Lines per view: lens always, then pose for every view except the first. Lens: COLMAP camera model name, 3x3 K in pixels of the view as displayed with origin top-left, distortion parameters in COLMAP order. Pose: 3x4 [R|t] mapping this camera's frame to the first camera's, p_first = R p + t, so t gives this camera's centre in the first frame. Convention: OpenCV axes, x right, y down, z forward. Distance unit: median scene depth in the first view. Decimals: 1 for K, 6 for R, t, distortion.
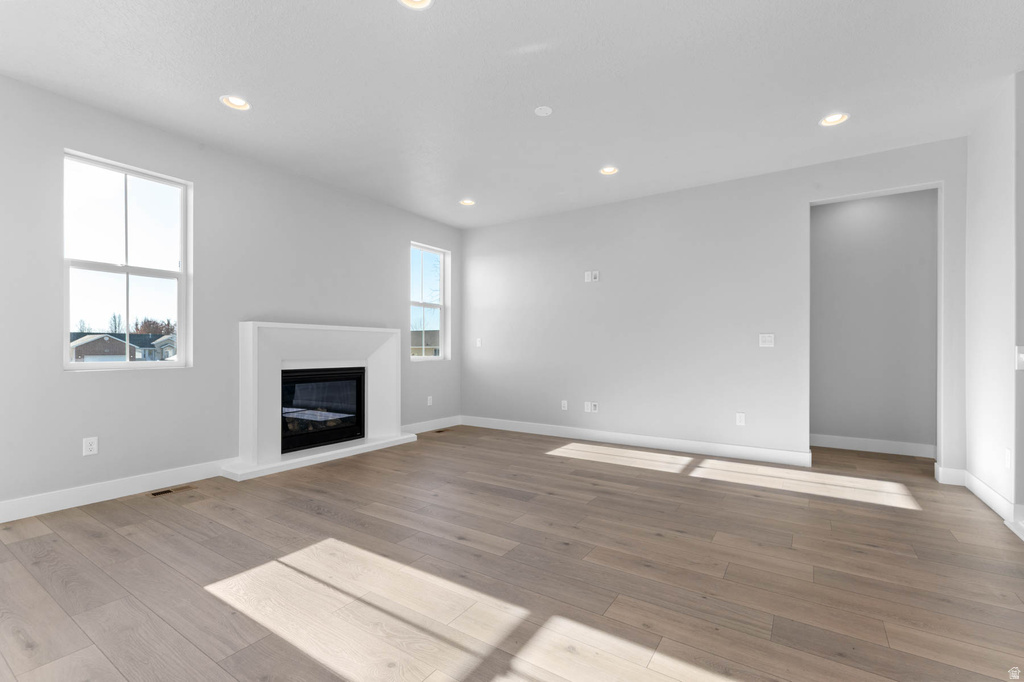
lens RADIAL K [[447.5, 0, 522.9], [0, 447.5, 350.6], [0, 0, 1]] dist [0.007701, -0.000325]
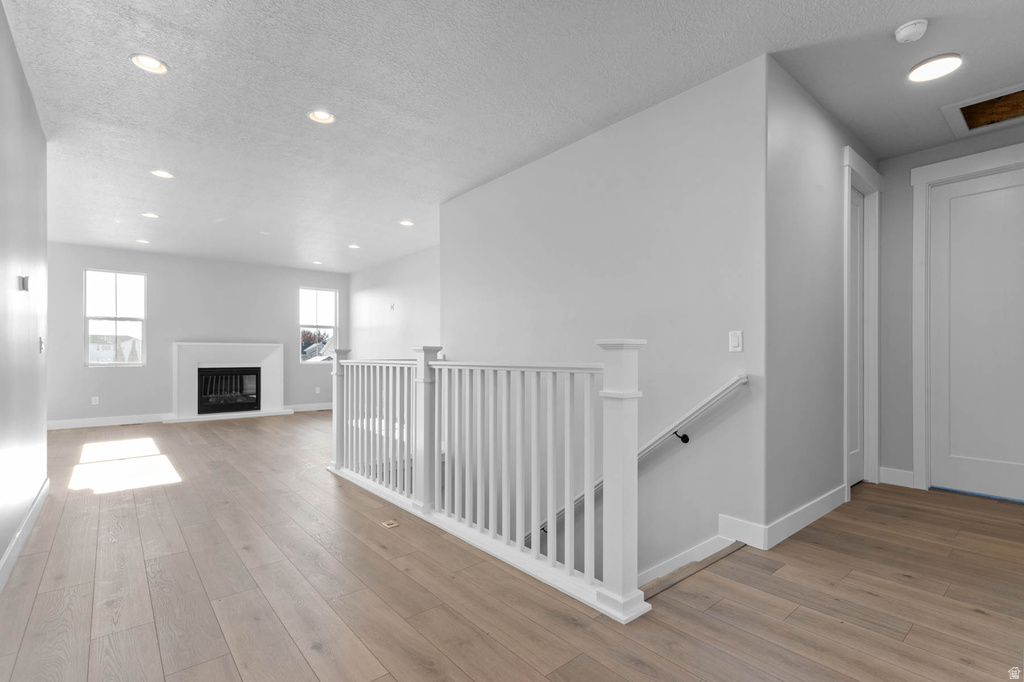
lens RADIAL K [[465.8, 0, 517.3], [0, 465.8, 344.1], [0, 0, 1]] dist [-0.001428, -0.000703]
pose [[0.959037, -0.005947, -0.283217, 1.037078], [-0.001512, 0.999658, -0.026111, -0.004883], [0.283275, 0.025469, 0.958700, -0.375606]]
